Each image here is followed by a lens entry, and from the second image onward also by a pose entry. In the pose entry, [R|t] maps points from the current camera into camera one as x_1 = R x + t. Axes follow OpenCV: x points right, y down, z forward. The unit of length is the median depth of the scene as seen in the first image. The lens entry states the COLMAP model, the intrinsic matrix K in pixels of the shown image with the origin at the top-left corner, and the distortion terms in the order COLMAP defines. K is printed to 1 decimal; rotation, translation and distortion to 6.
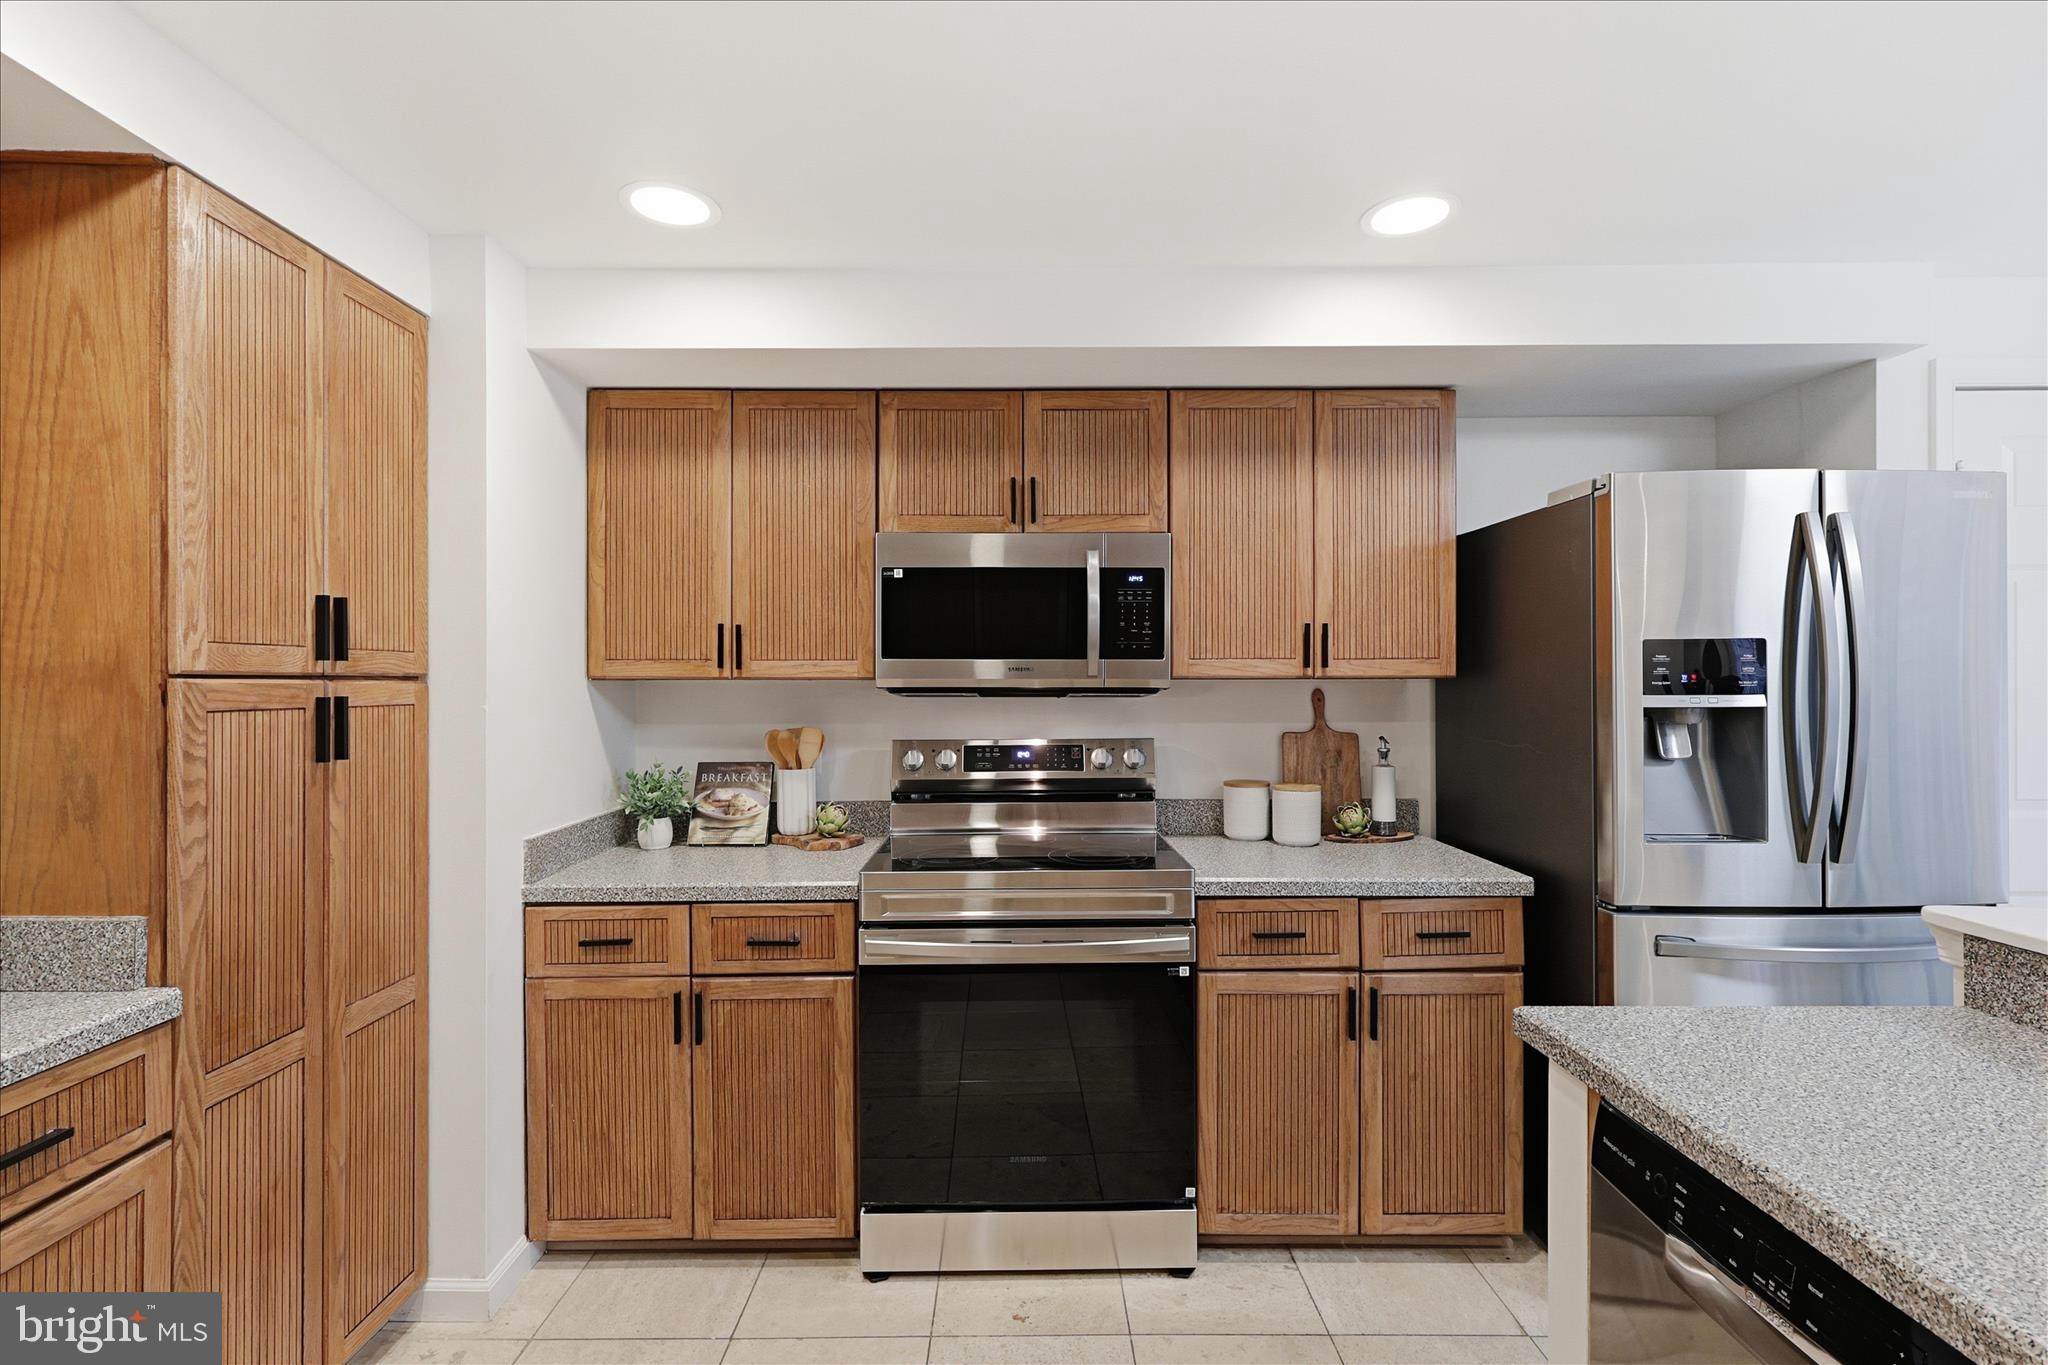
lens RADIAL K [[949.1, 0, 1027.5], [0, 949.1, 677.1], [0, 0, 1]] dist [-0.000922, -0.000039]
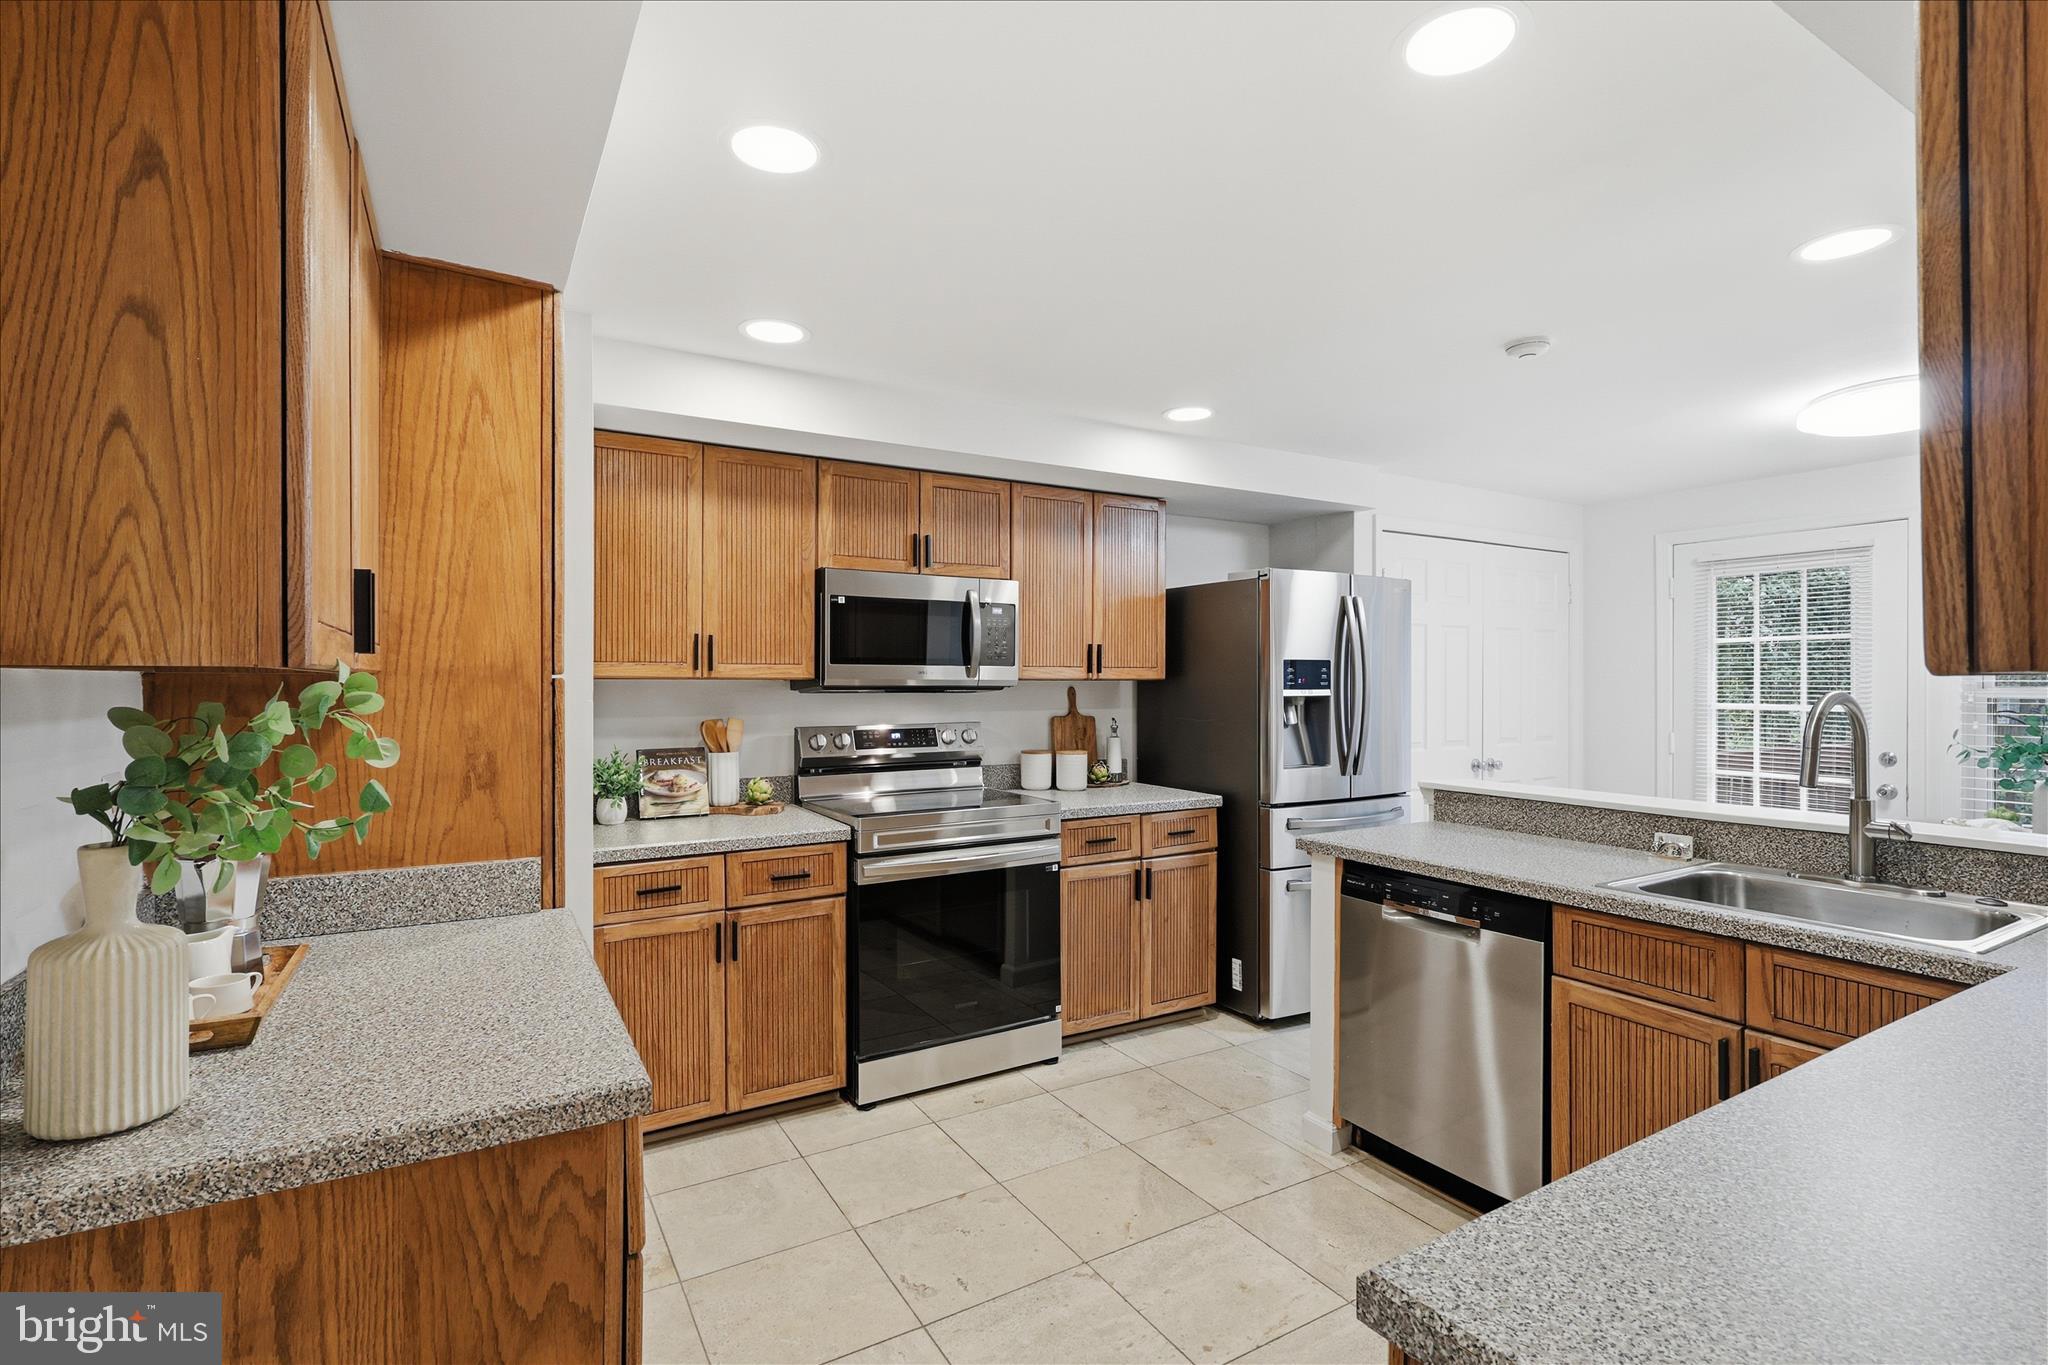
lens RADIAL K [[949.1, 0, 1027.5], [0, 949.1, 677.1], [0, 0, 1]] dist [-0.000922, -0.000039]
pose [[0.862485, 0.005247, 0.506056, -0.651159], [-0.005370, 0.999985, -0.001215, -0.000863], [-0.506055, -0.001669, 0.862500, -0.314040]]
